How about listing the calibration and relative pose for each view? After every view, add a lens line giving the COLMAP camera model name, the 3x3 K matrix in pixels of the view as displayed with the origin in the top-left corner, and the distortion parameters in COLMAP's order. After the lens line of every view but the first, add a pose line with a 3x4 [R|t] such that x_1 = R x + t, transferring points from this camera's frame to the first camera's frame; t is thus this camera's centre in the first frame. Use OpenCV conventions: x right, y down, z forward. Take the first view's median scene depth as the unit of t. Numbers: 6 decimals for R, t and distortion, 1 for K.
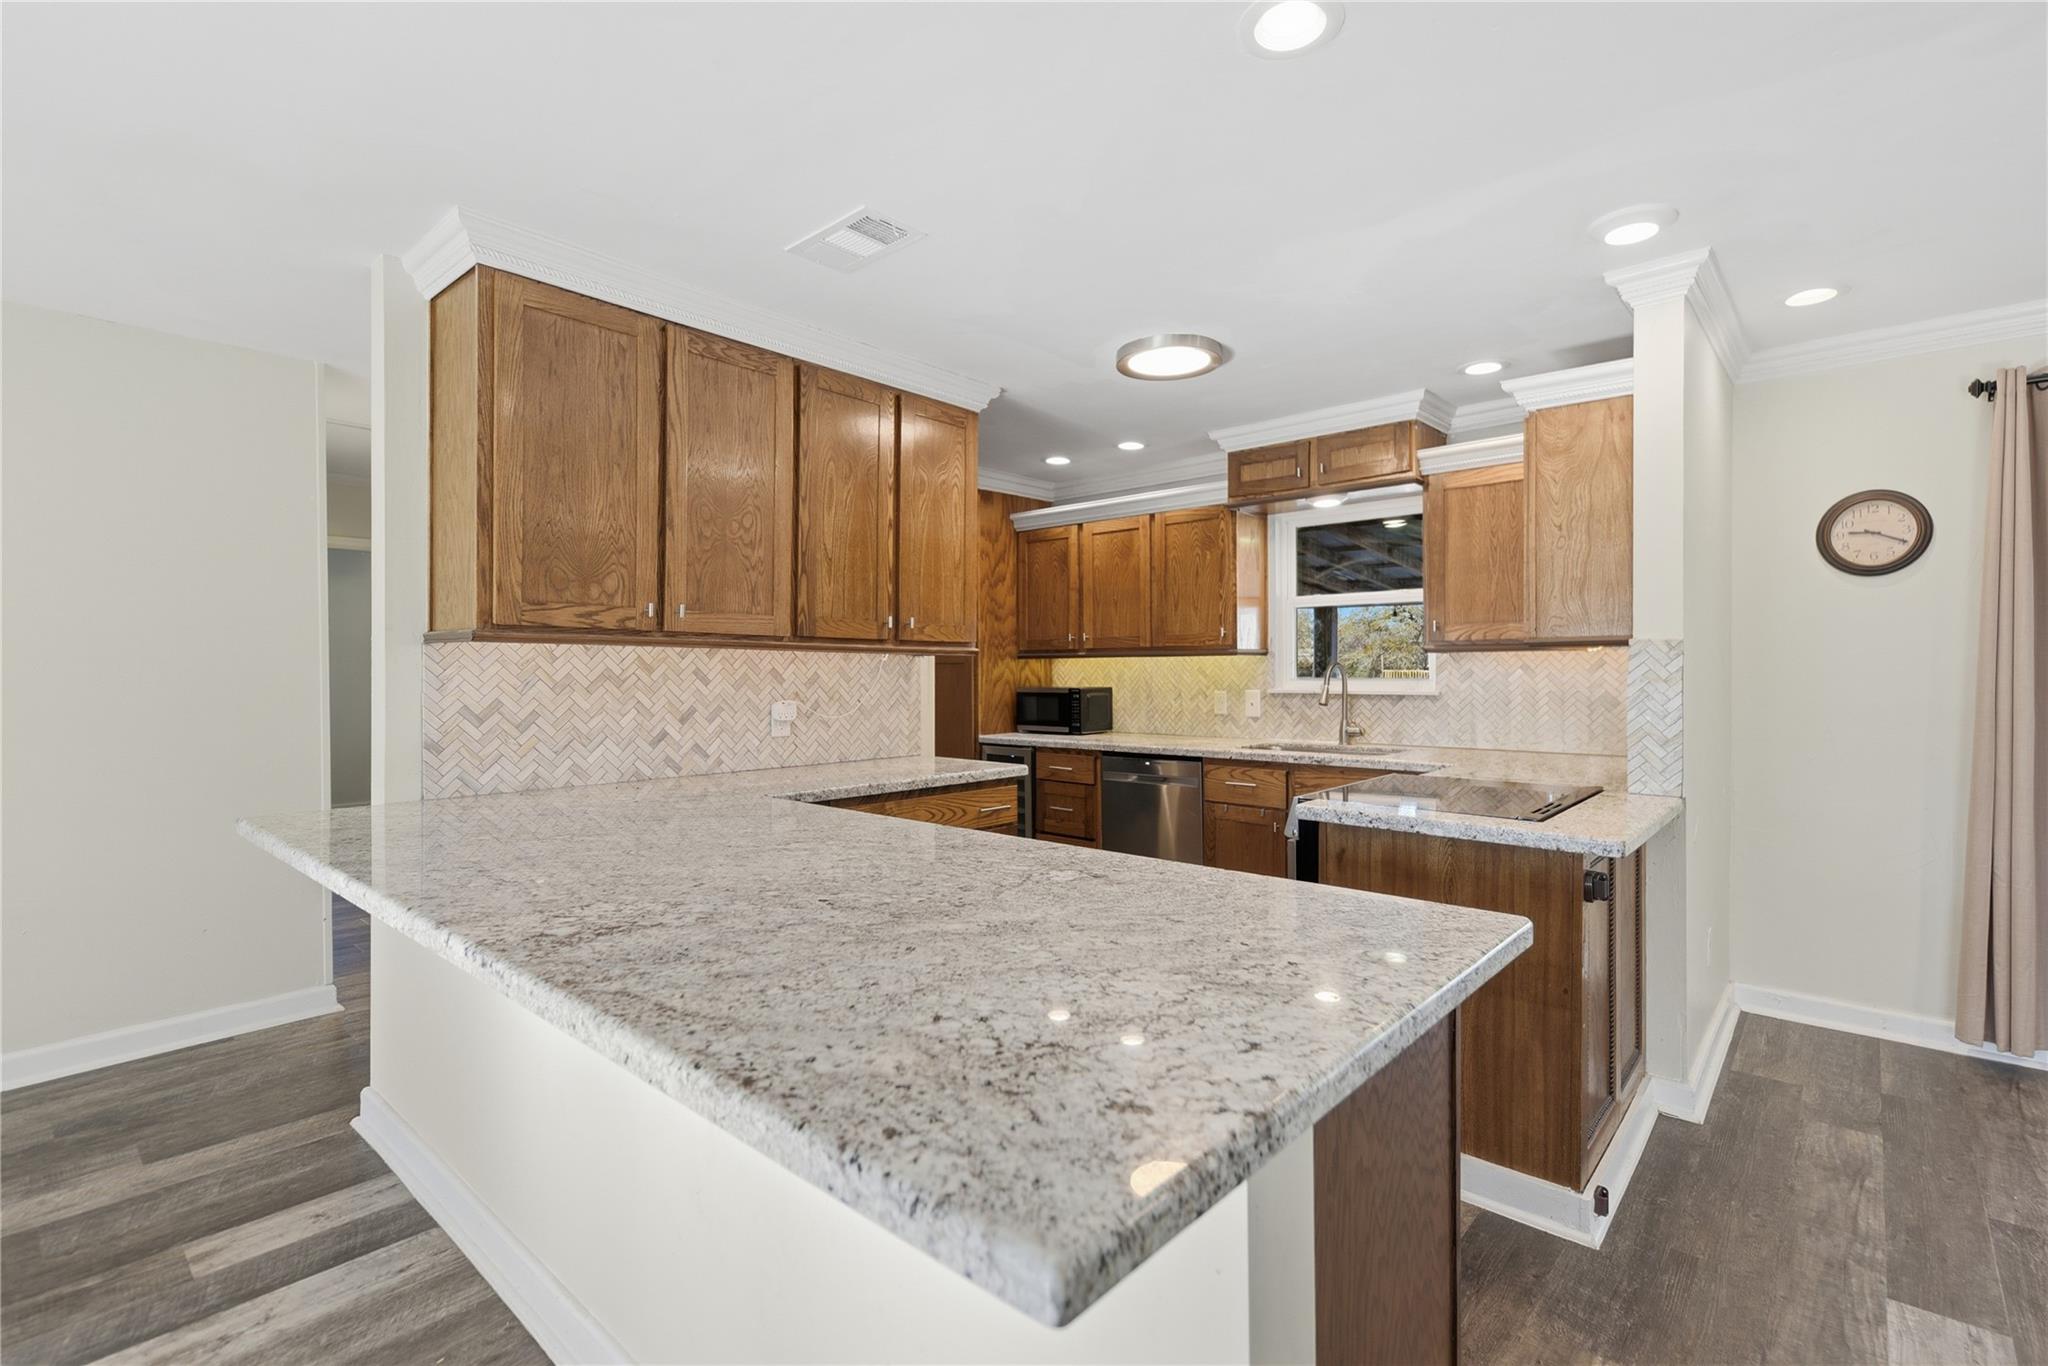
lens RADIAL K [[929.2, 0, 1028.1], [0, 929.2, 677.0], [0, 0, 1]] dist [-0.000196, 0.000289]
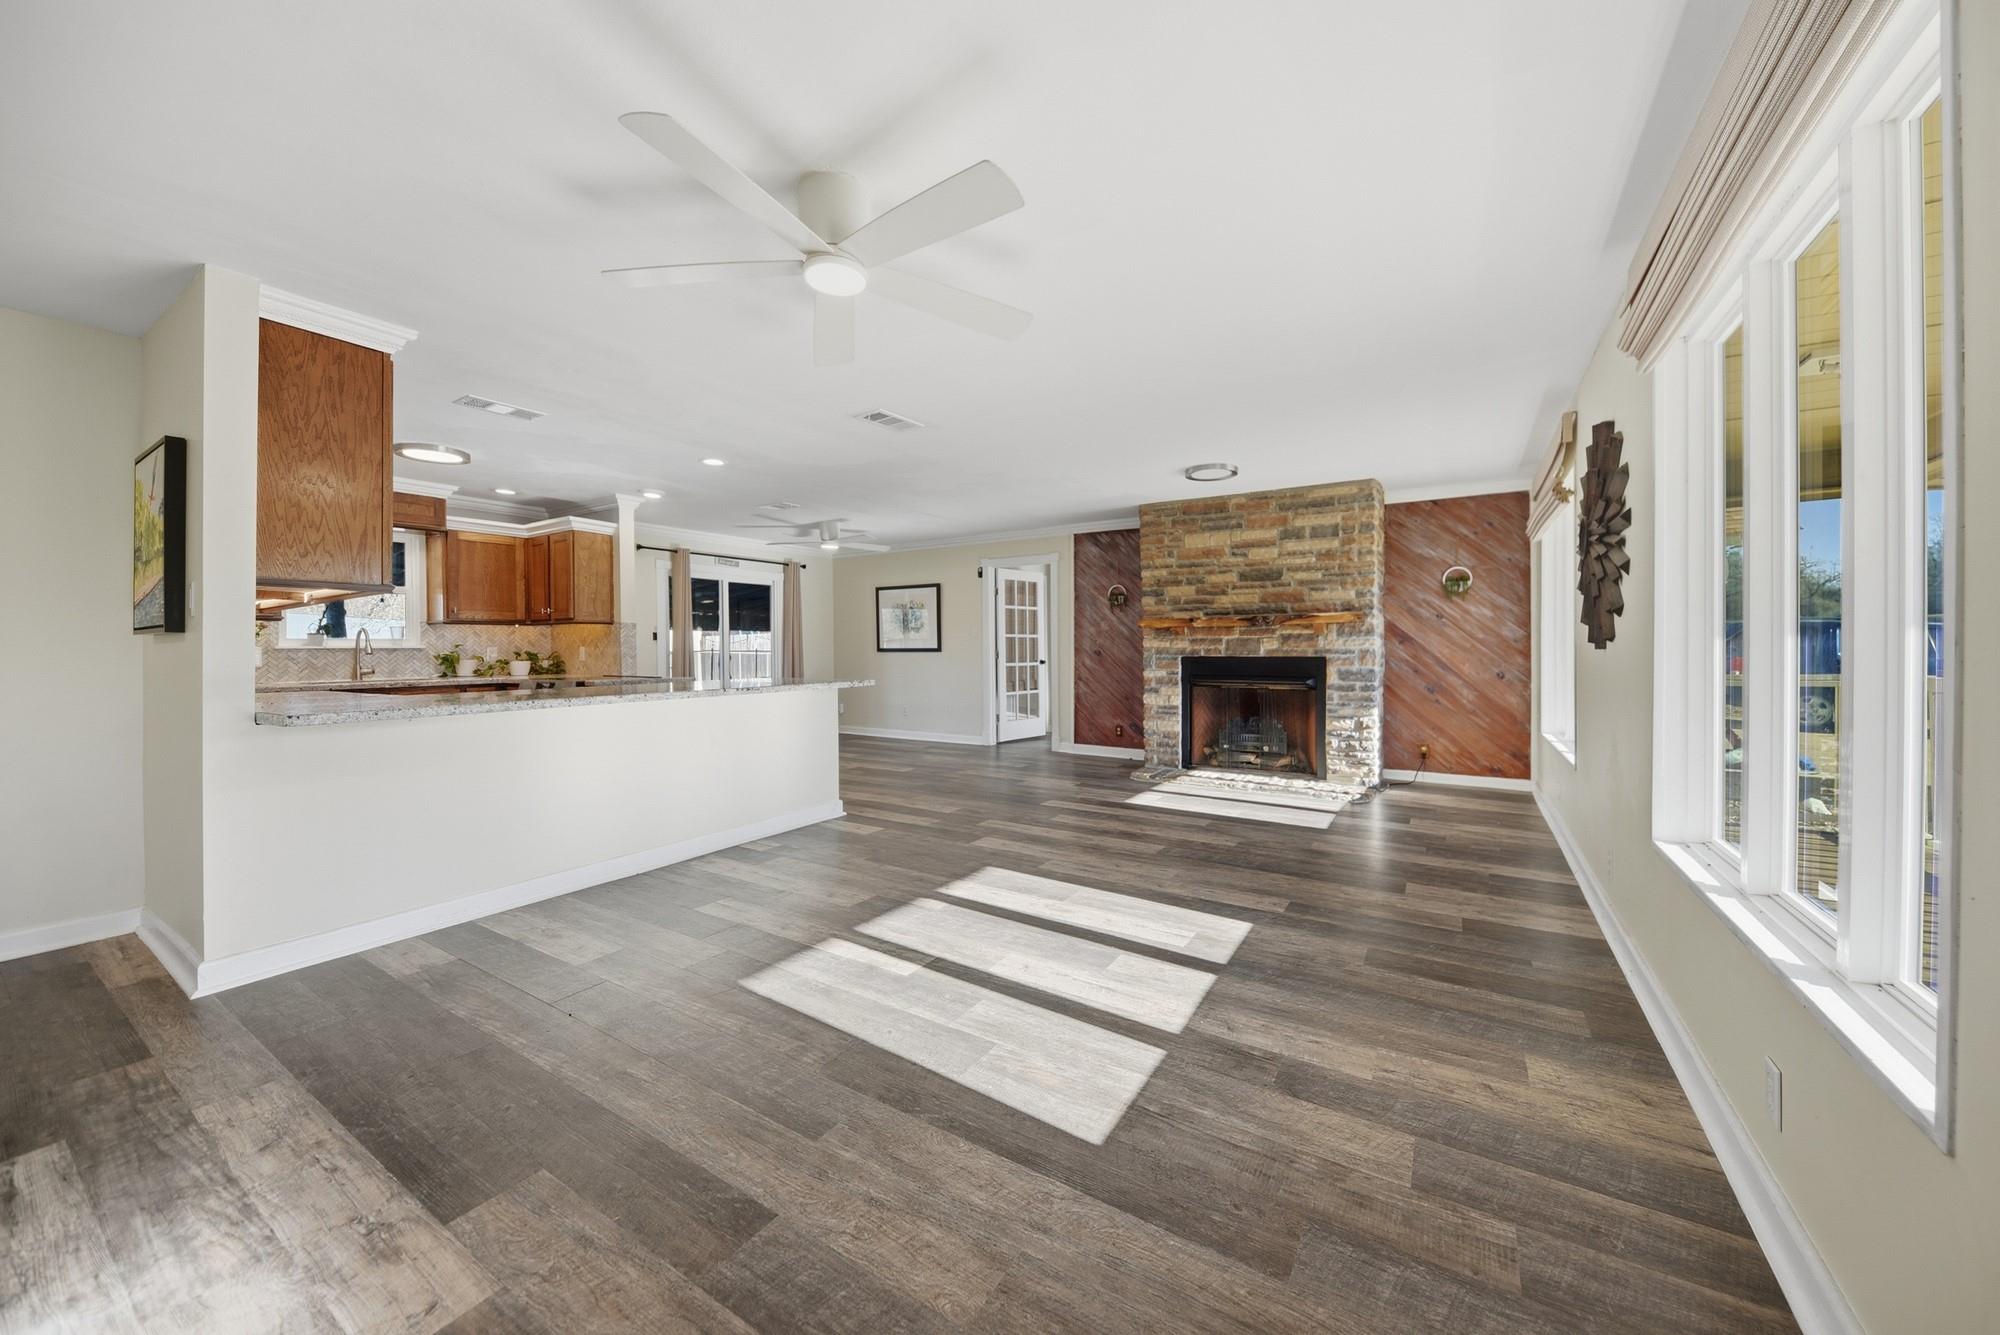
lens RADIAL K [[707.4, 0, 1022.0], [0, 707.4, 650.4], [0, 0, 1]] dist [0.000759, 0.000018]
pose [[-0.156620, 0.002491, 0.987656, -1.903182], [0.019827, 0.999803, 0.000623, 0.078831], [-0.987460, 0.019680, -0.156638, 0.135782]]
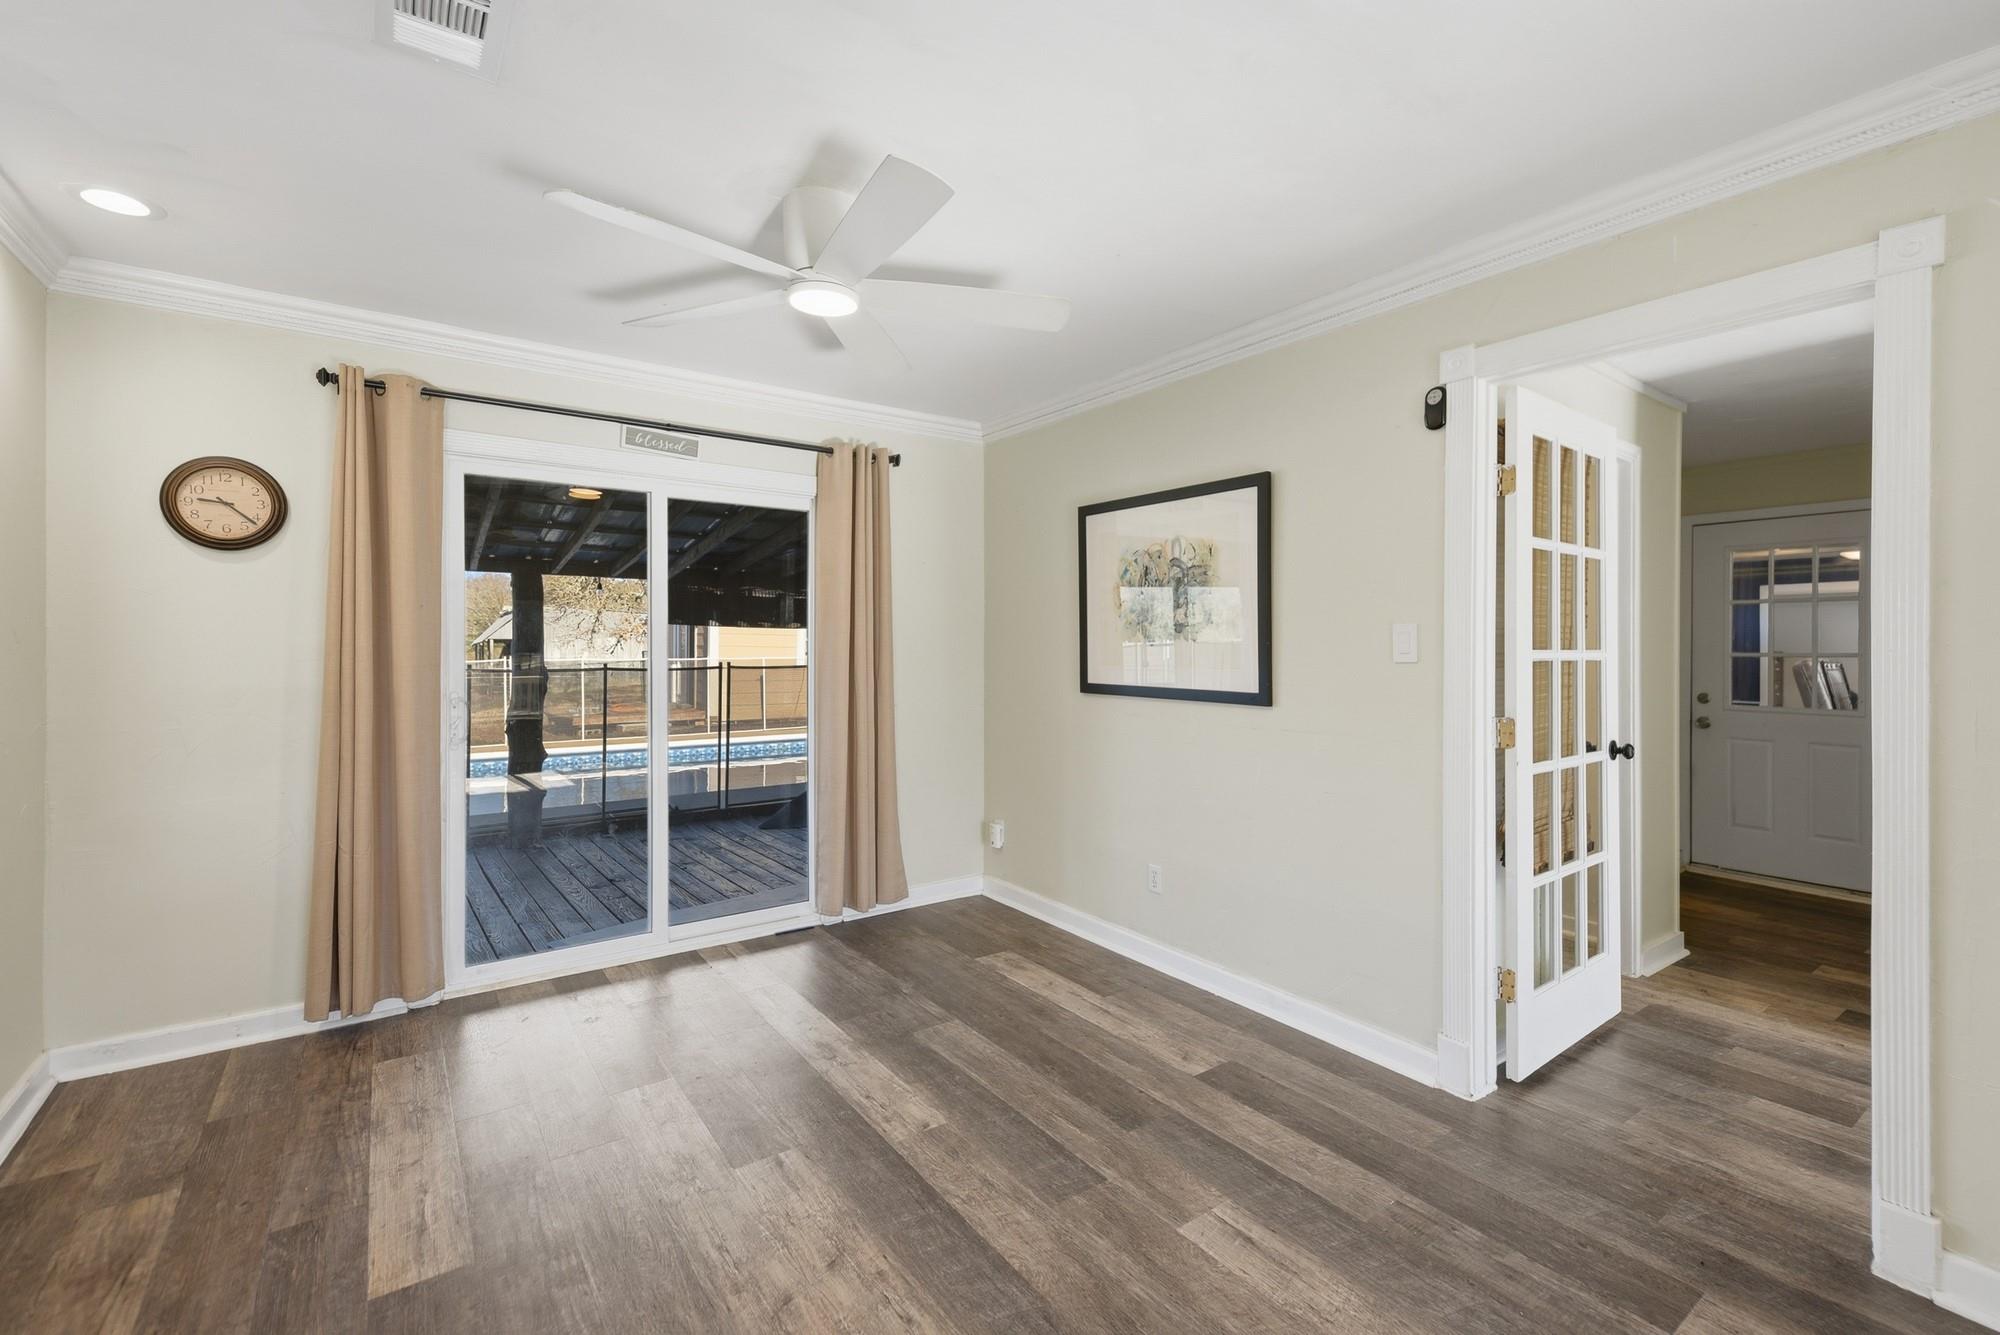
lens RADIAL K [[912.1, 0, 1007.4], [0, 912.1, 646.4], [0, 0, 1]] dist [-0.106415, 0.000067]
pose [[0.222025, 0.005237, 0.975027, 0.298946], [0.004698, 0.999968, -0.006441, -0.003709], [-0.975030, 0.006010, 0.221994, 0.063138]]
